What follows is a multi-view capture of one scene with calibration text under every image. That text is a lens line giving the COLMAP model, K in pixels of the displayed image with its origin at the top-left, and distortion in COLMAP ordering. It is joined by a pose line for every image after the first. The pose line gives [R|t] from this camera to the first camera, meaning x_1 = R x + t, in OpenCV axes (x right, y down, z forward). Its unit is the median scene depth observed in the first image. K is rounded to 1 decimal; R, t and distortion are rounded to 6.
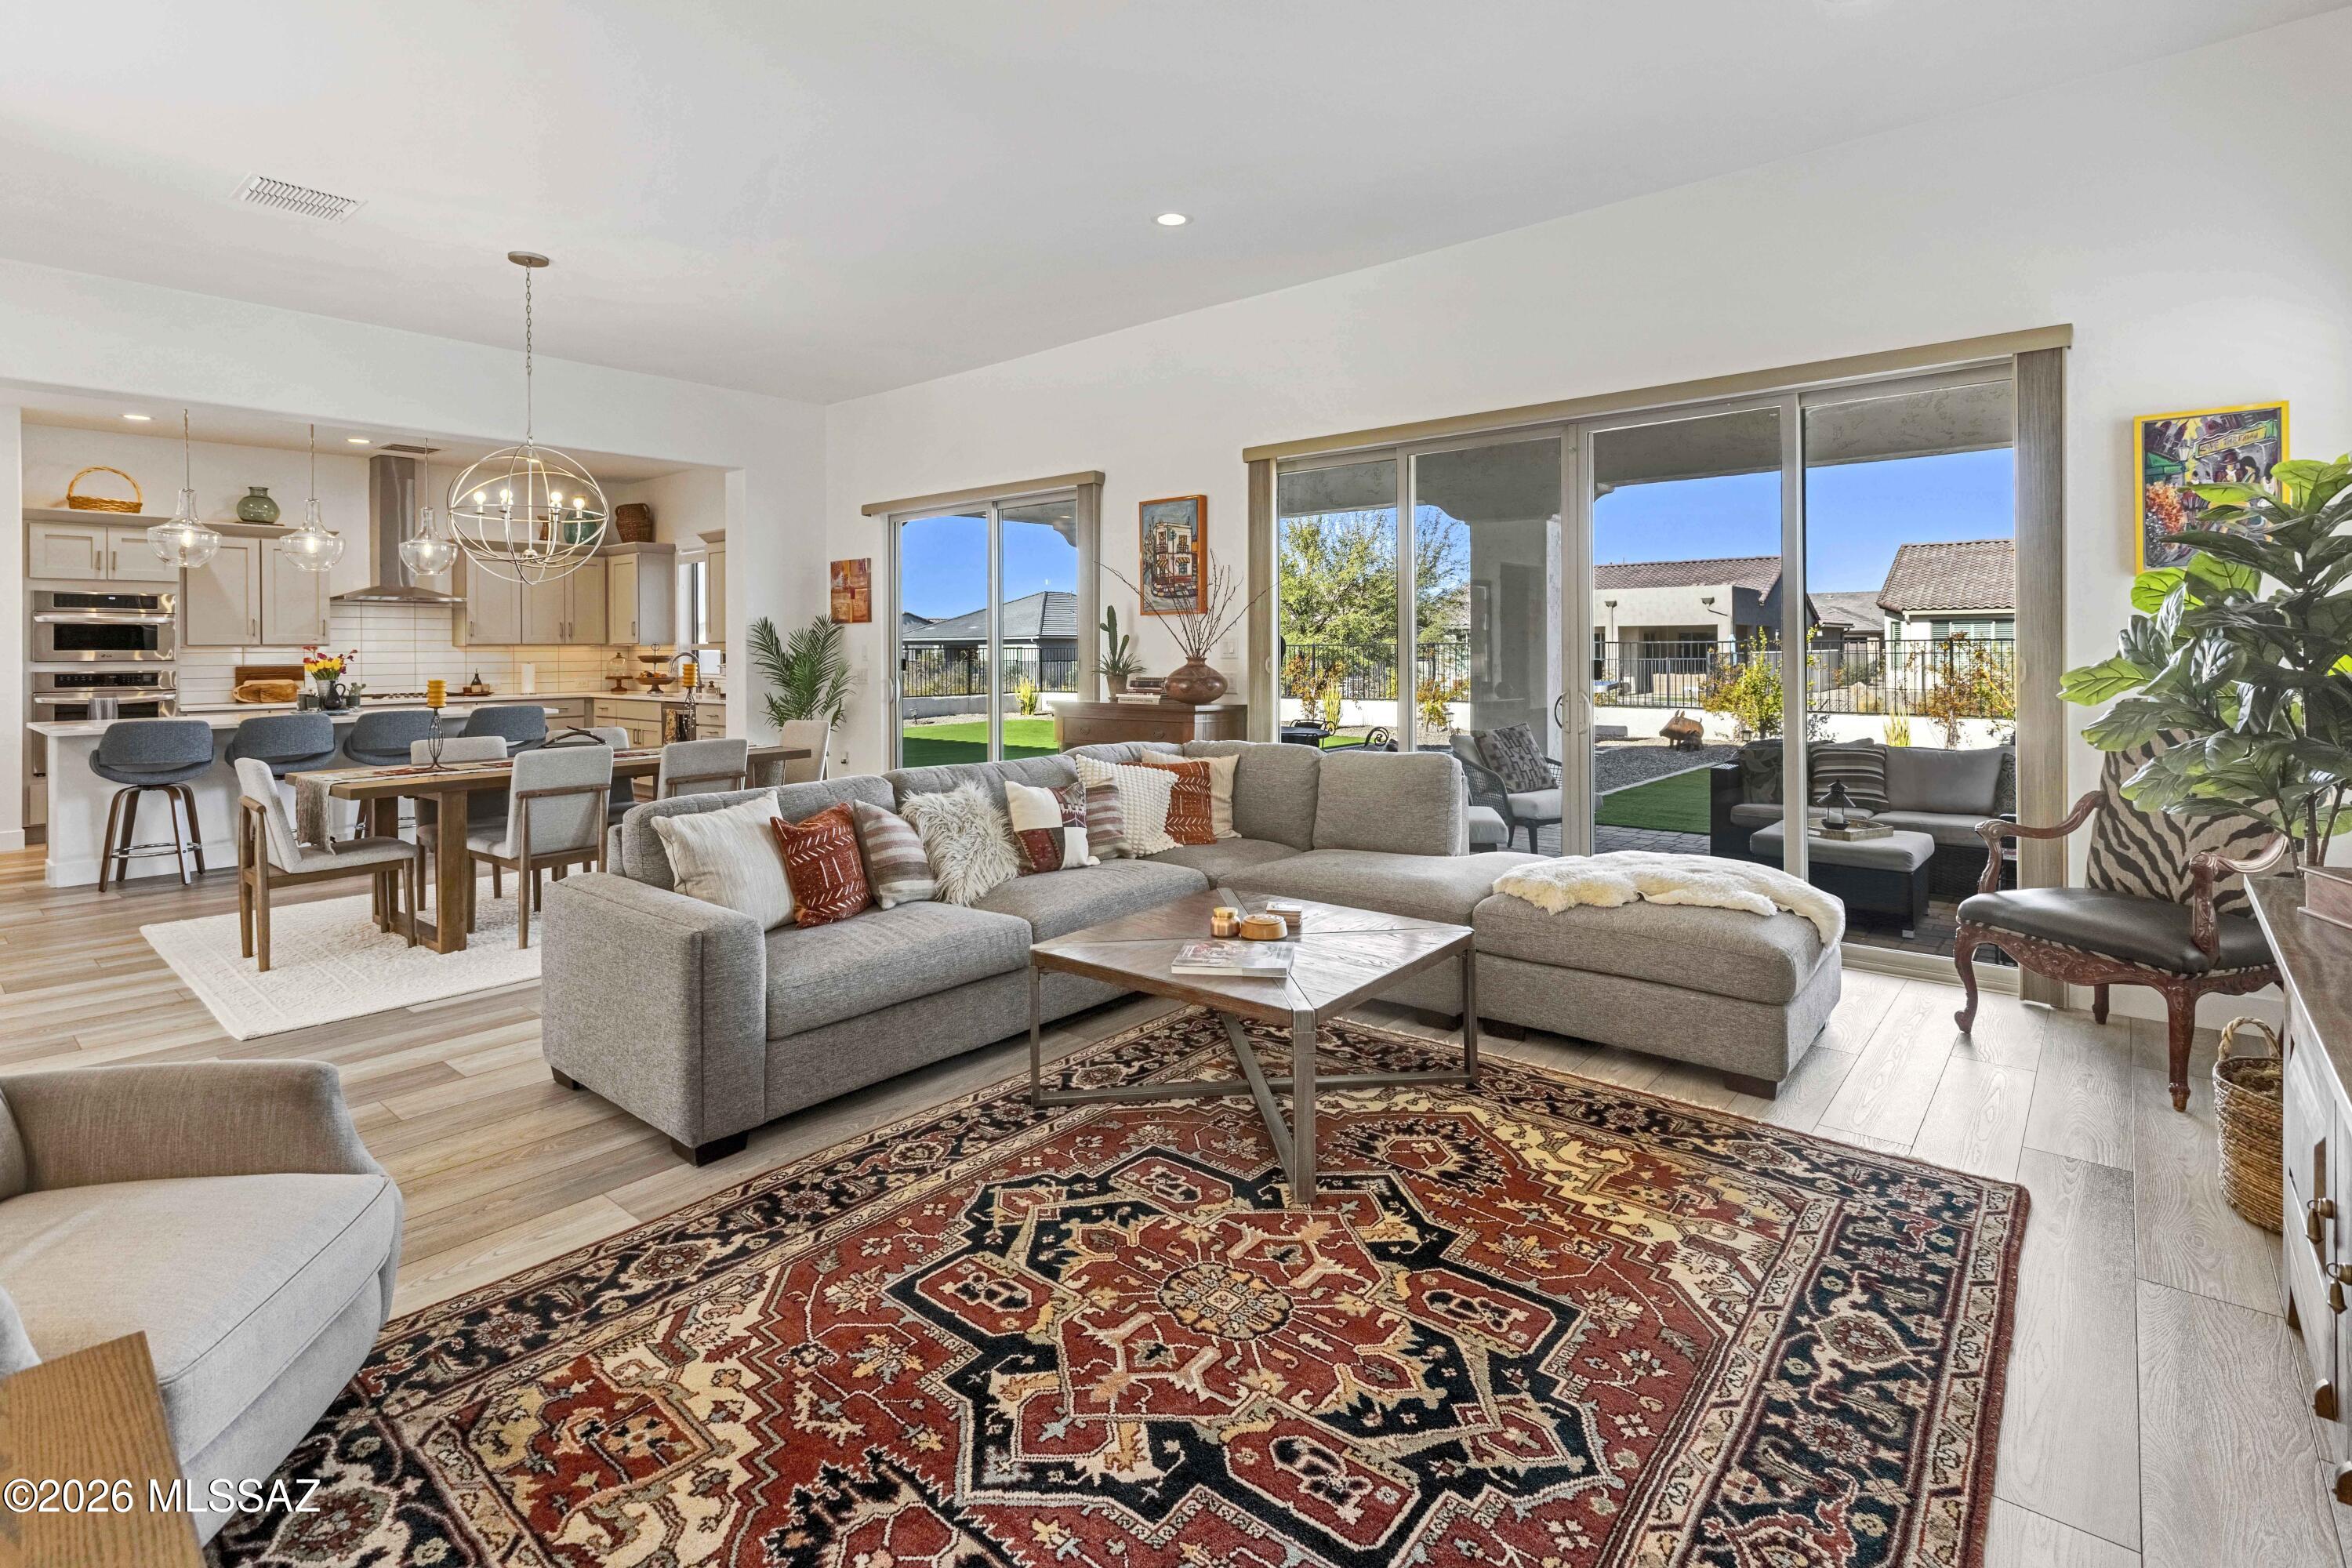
lens RADIAL K [[1109.3, 0, 1182.6], [0, 1109.3, 783.5], [0, 0, 1]] dist [0.004258, -0.001125]
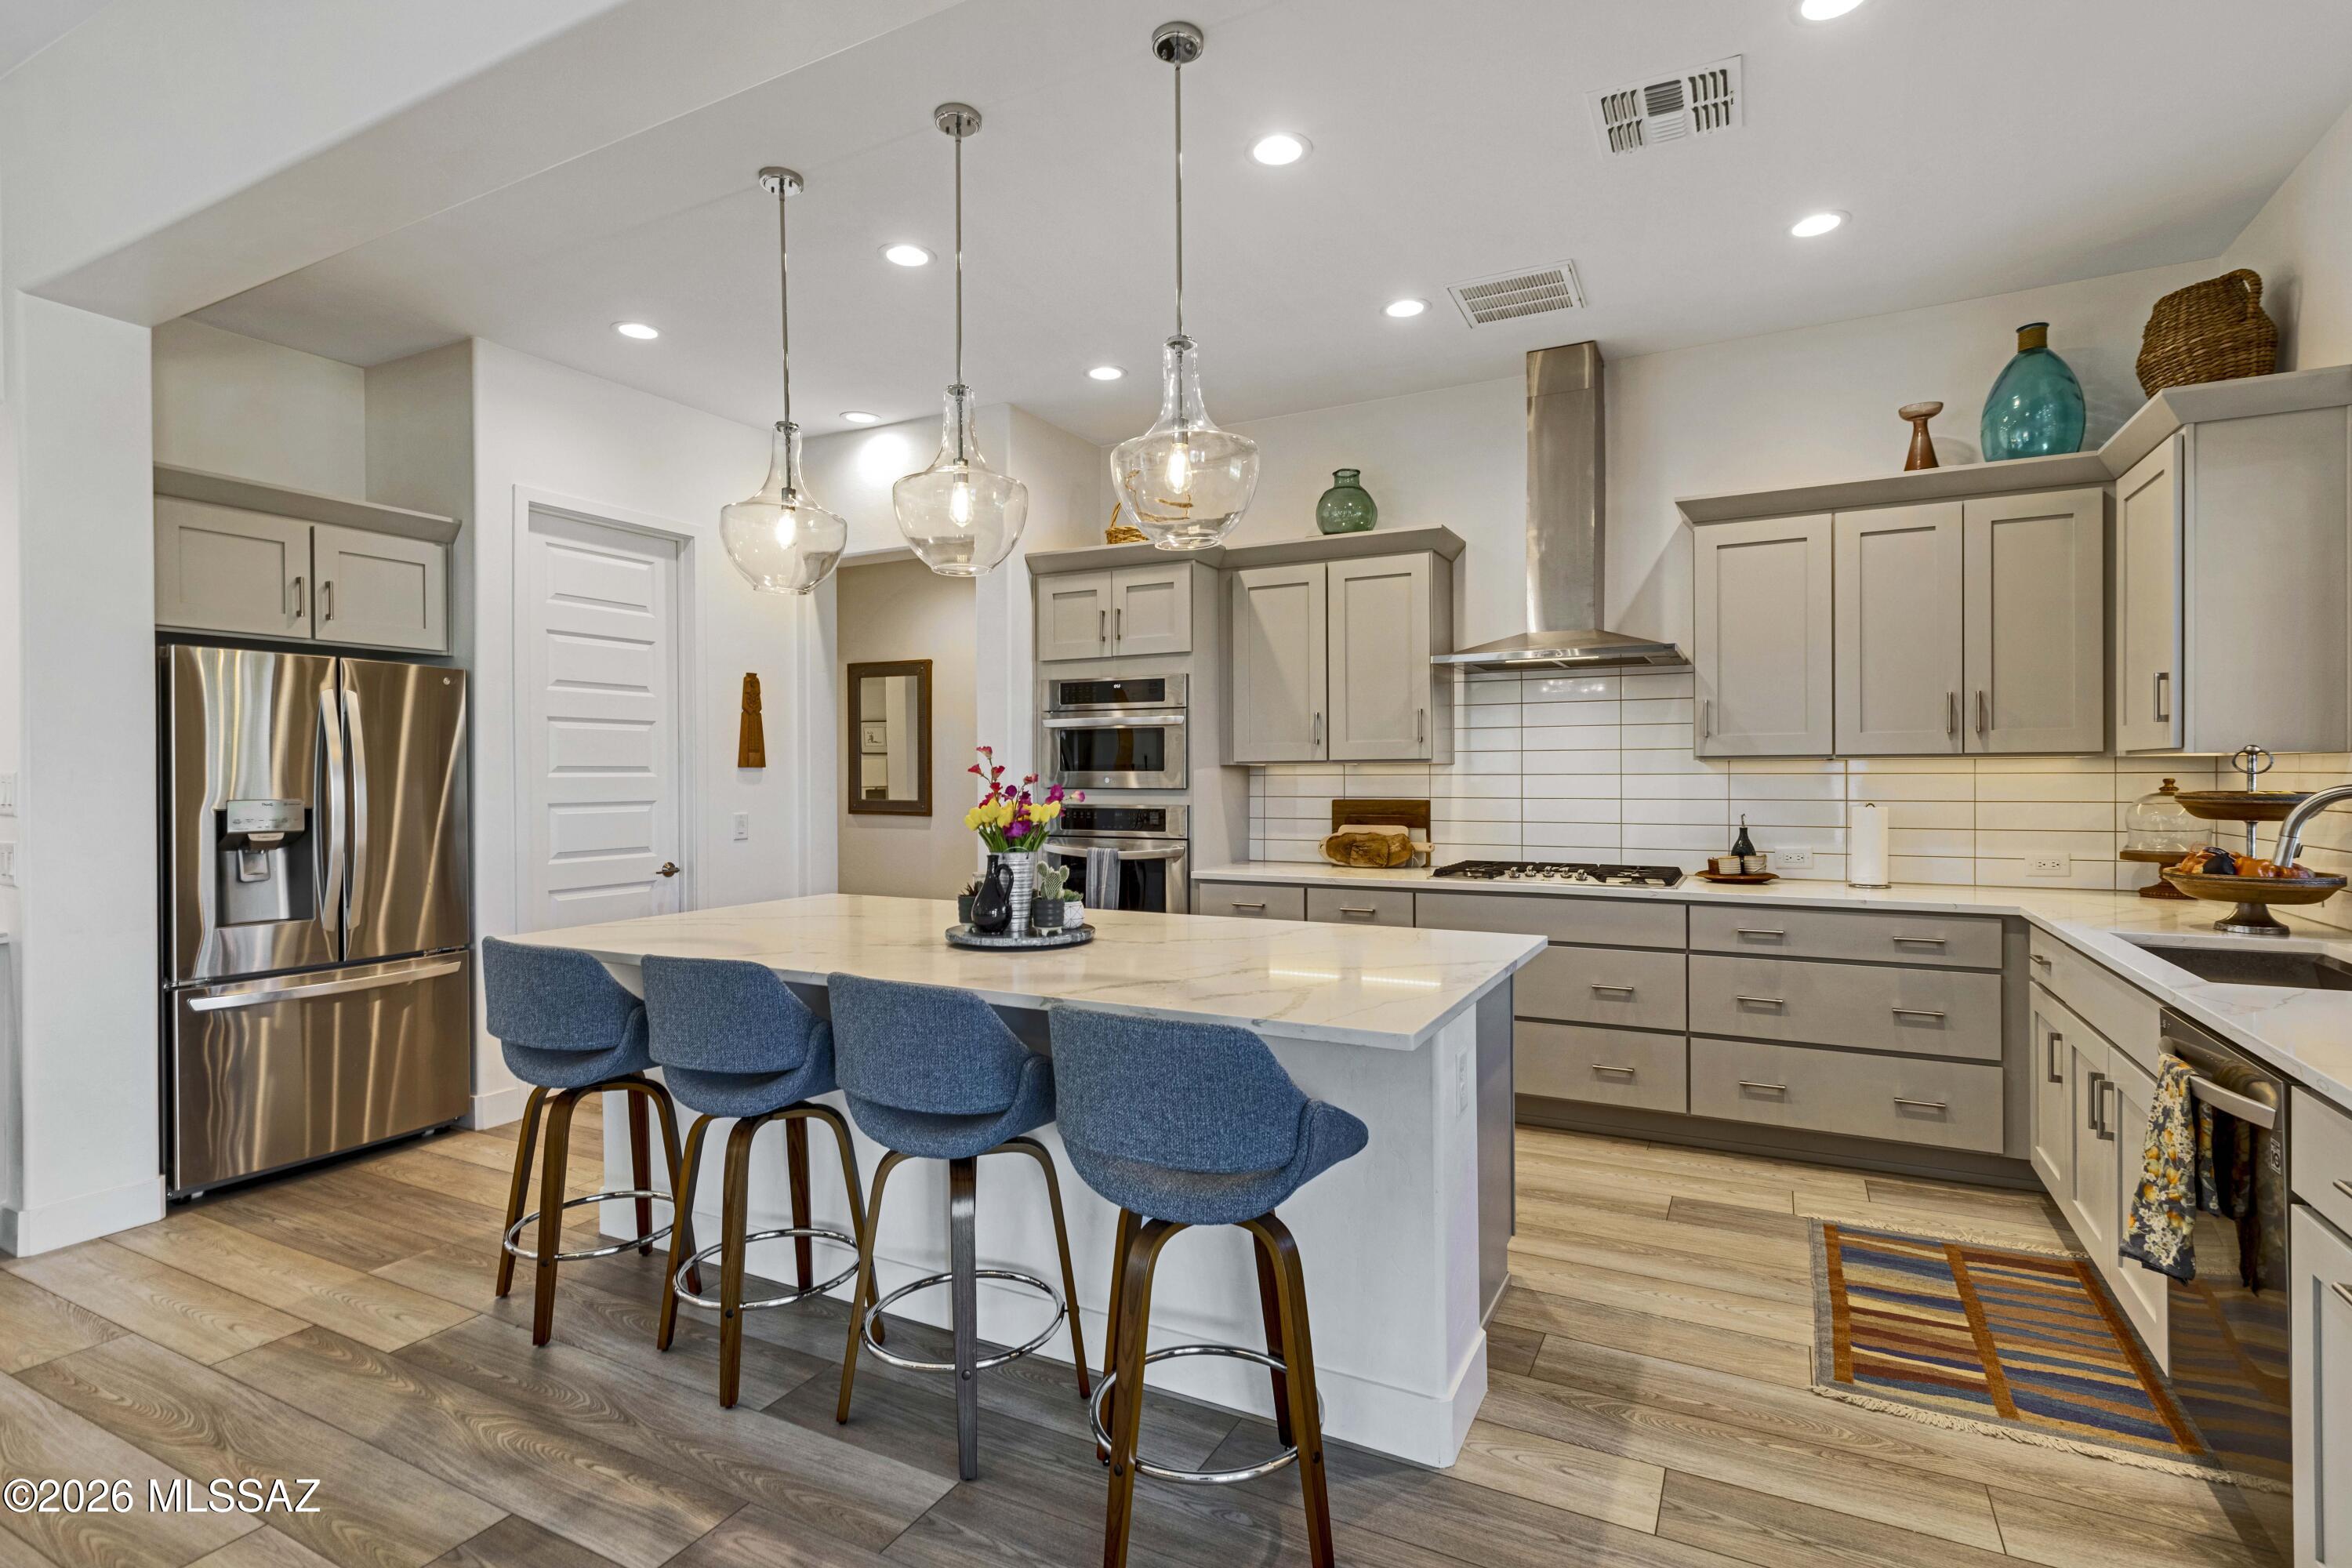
lens RADIAL K [[1109.3, 0, 1191.8], [0, 1109.3, 786.5], [0, 0, 1]] dist [0.004258, -0.001125]
pose [[0.225950, 0.014639, -0.974029, -0.324142], [-0.117076, 0.993048, -0.012234, -0.098513], [0.967078, 0.116800, 0.226093, 0.818059]]
